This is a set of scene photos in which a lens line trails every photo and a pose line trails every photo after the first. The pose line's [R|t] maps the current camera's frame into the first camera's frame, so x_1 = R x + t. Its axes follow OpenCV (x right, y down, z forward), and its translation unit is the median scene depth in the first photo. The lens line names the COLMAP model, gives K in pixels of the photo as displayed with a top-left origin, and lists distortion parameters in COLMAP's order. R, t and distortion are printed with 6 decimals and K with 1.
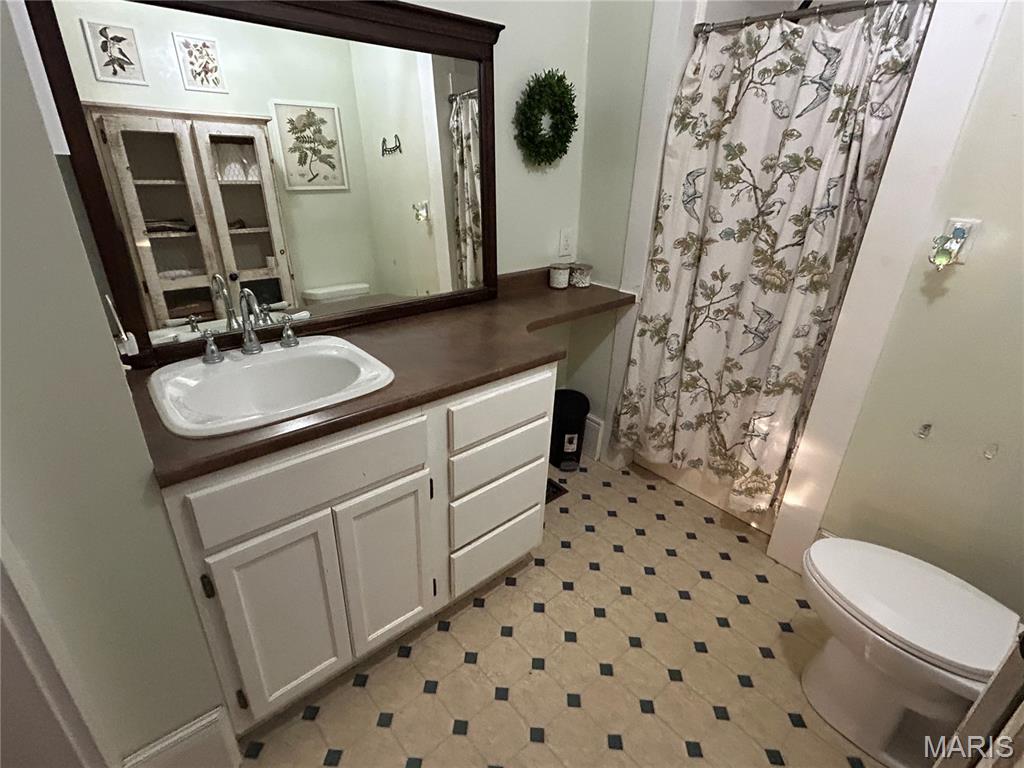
lens RADIAL K [[496.2, 0, 511.2], [0, 496.2, 381.8], [0, 0, 1]] dist [-0.004663, 0.002207]
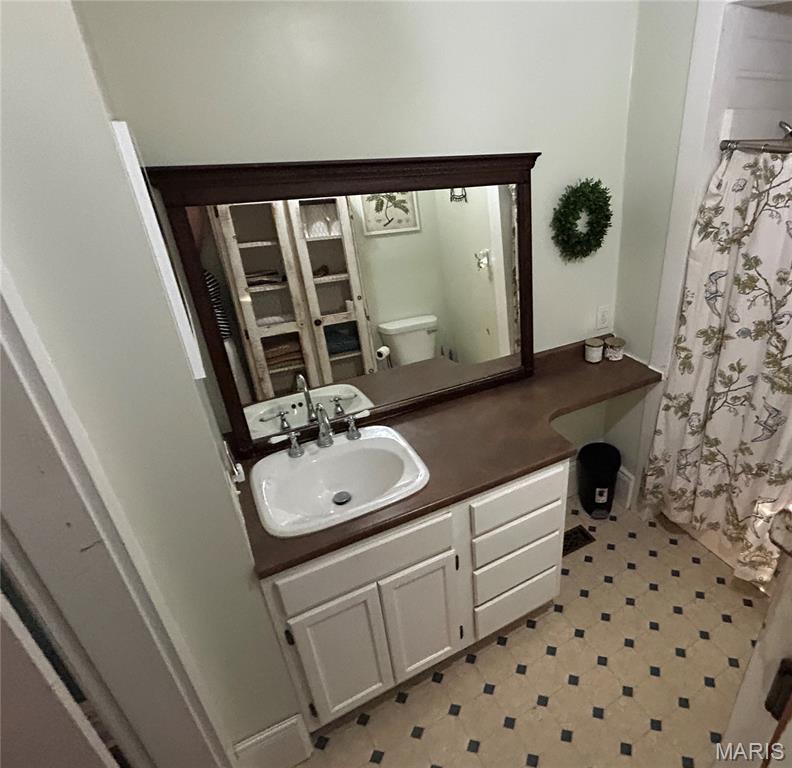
lens RADIAL K [[514.2, 0, 528.9], [0, 514.2, 386.2], [0, 0, 1]] dist [-0.002420, -0.001938]
pose [[0.990496, 0.047091, -0.129227, 0.118876], [-0.038927, 0.997126, 0.064995, -0.230066], [0.131916, -0.059347, 0.989483, -0.170718]]
